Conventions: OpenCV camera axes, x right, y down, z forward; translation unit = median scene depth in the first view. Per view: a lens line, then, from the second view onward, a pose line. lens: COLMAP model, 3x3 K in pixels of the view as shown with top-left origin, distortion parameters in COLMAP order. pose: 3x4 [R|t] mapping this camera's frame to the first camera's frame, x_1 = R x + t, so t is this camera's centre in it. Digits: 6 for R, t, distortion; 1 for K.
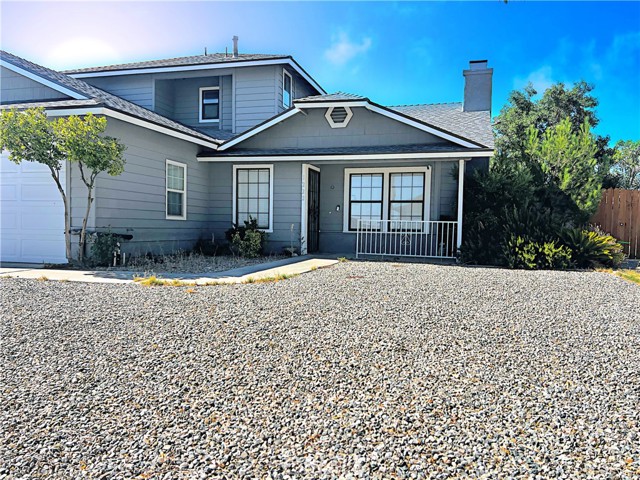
lens RADIAL K [[510.0, 0, 316.5], [0, 510.0, 244.8], [0, 0, 1]] dist [0.059075, -0.044659]
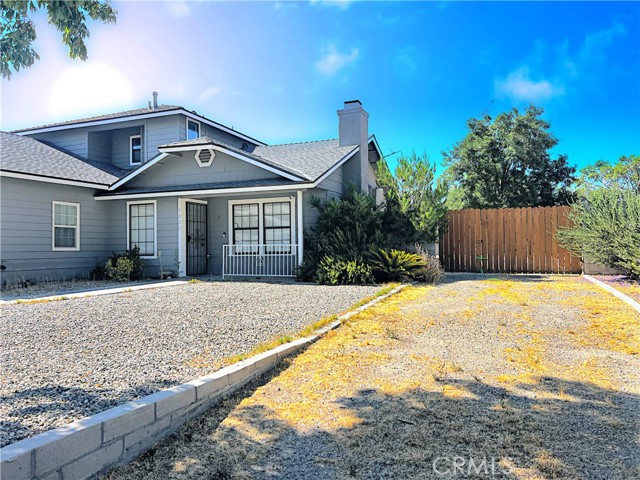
lens RADIAL K [[479.8, 0, 317.1], [0, 479.8, 234.9], [0, 0, 1]] dist [0.073617, -0.088318]
pose [[0.993769, -0.034776, -0.105899, 0.398183], [0.027967, 0.997486, -0.065114, 0.003981], [0.107897, 0.061747, 0.992243, -0.049671]]
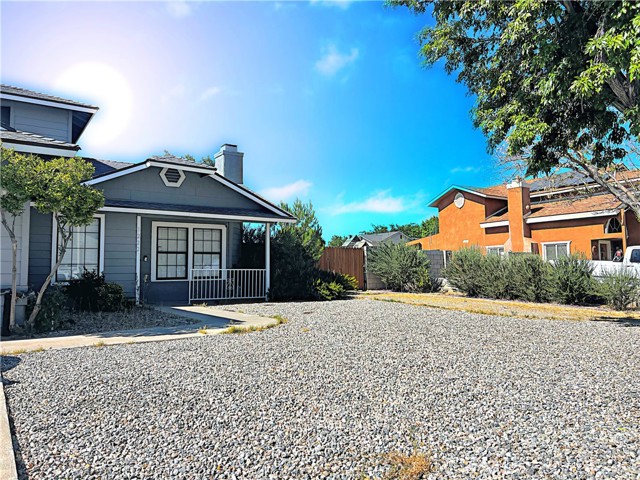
lens RADIAL K [[479.8, 0, 316.6], [0, 479.8, 236.7], [0, 0, 1]] dist [0.073617, -0.088318]
pose [[0.644554, 0.033274, 0.763834, -0.540137], [0.050118, 0.995065, -0.085638, -0.015228], [-0.762914, 0.093480, 0.639706, 0.098767]]
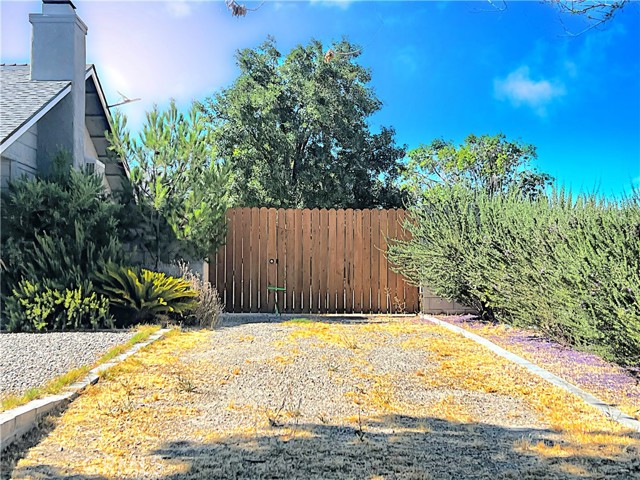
lens RADIAL K [[943.8, 0, 317.3], [0, 943.8, 238.0], [0, 0, 1]] dist [0.109136, 0.000000]
pose [[0.955728, -0.007362, 0.294161, 0.320271], [0.030472, 0.996788, -0.074058, 0.023920], [-0.292671, 0.079743, 0.952882, -0.183923]]
